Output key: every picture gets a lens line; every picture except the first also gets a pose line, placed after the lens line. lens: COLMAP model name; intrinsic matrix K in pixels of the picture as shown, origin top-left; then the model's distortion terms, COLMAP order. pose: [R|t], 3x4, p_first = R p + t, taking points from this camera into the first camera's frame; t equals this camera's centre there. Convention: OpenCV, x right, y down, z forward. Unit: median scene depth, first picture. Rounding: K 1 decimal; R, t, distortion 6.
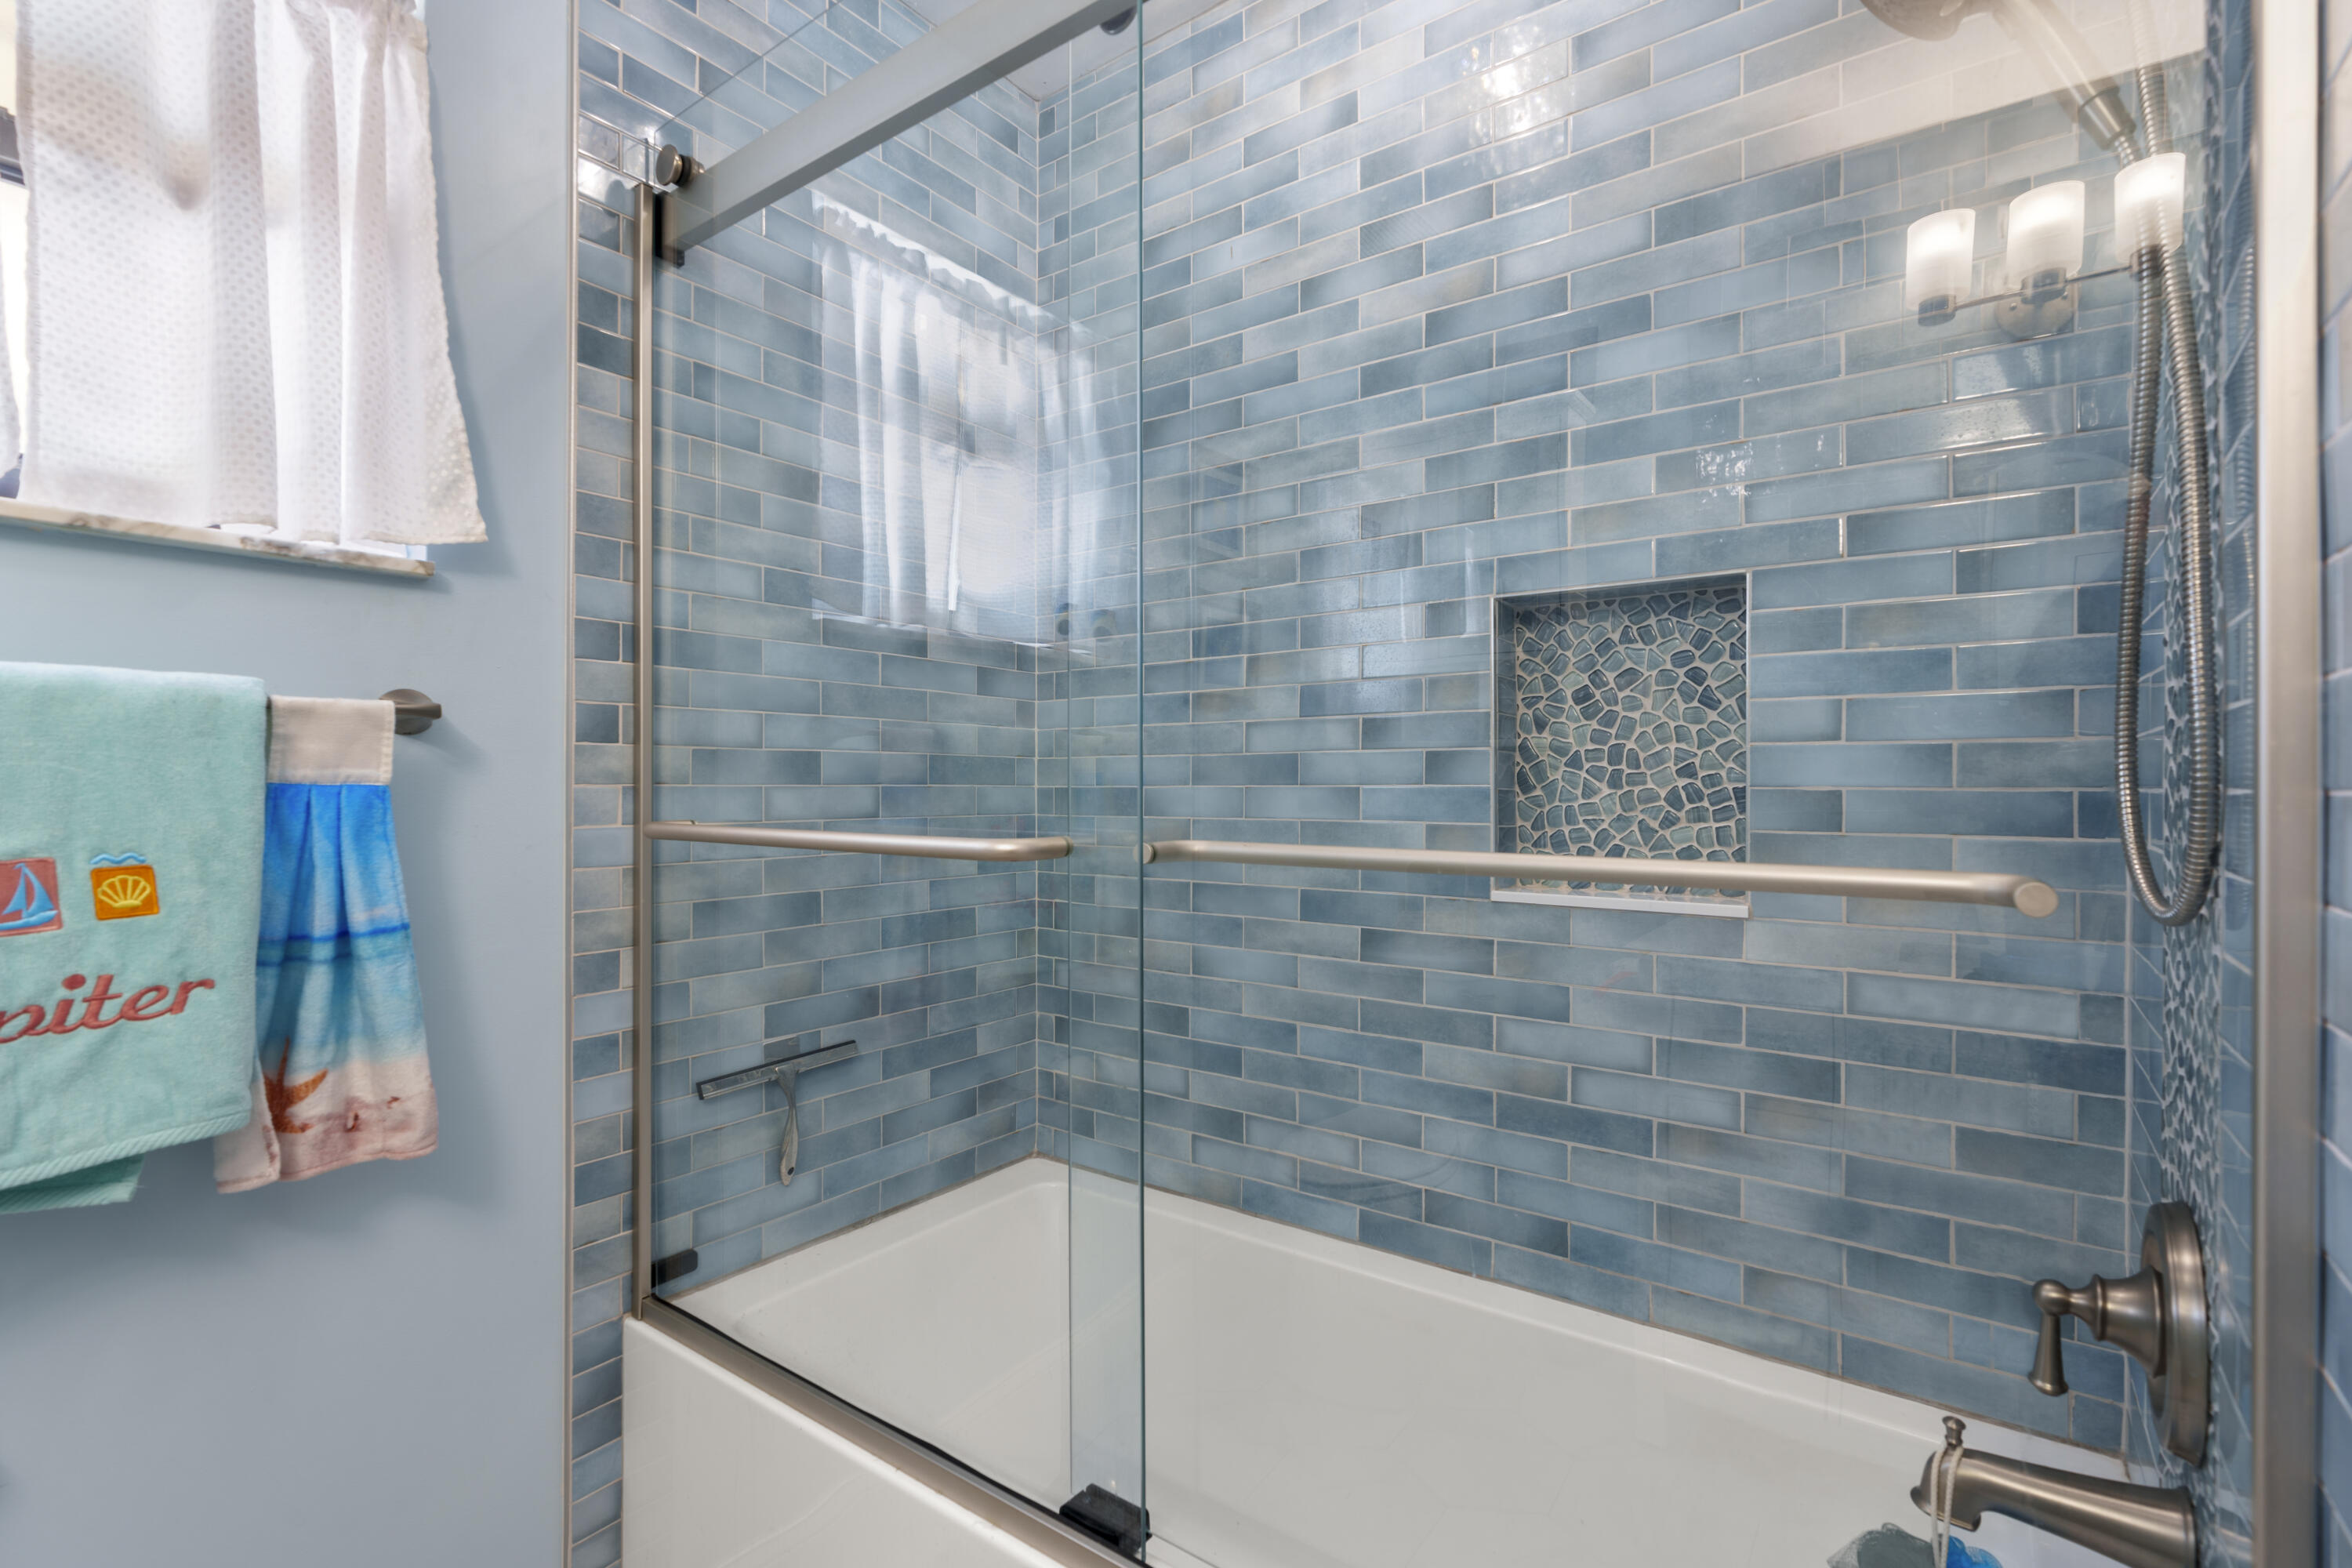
lens RADIAL K [[1063.3, 0, 1178.2], [0, 1063.3, 784.0], [0, 0, 1]] dist [-0.012592, 0.003708]
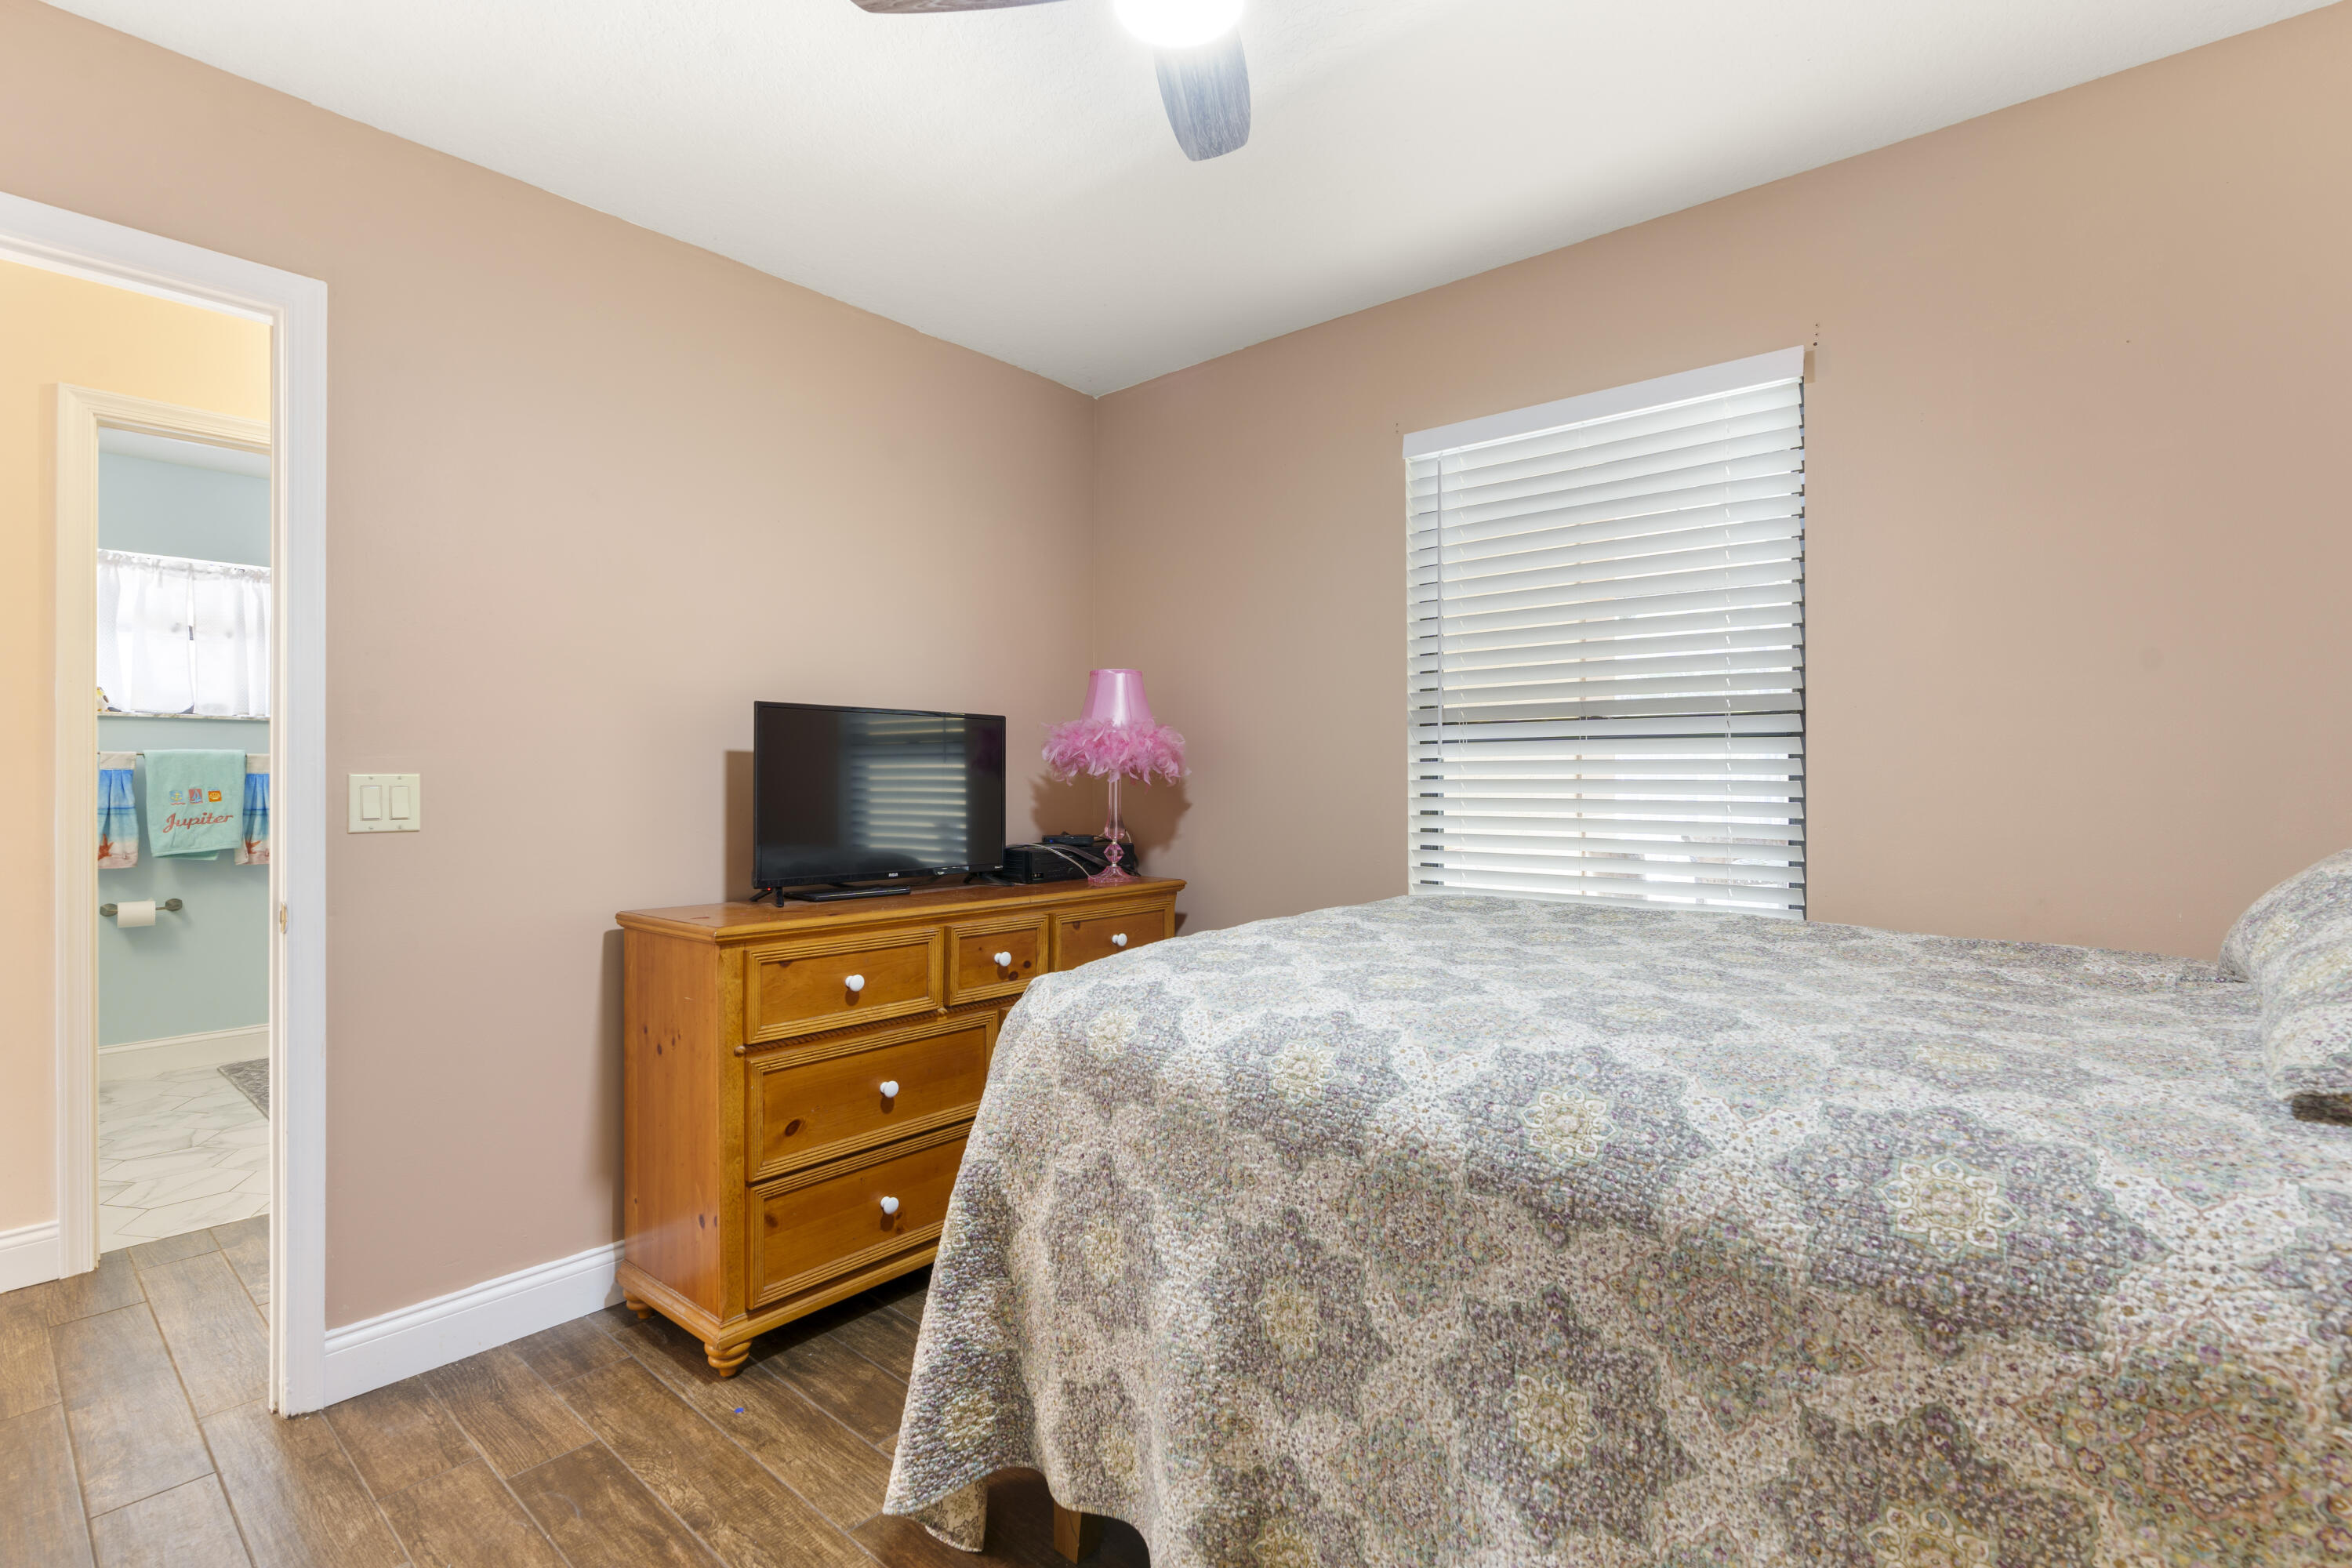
lens RADIAL K [[1063.3, 0, 1172.1], [0, 1063.3, 775.4], [0, 0, 1]] dist [-0.012592, 0.003708]
pose [[0.997420, -0.002750, -0.071729, 3.445575], [0.002707, 0.999996, -0.000696, 0.019845], [0.071731, 0.000501, 0.997424, -3.246185]]
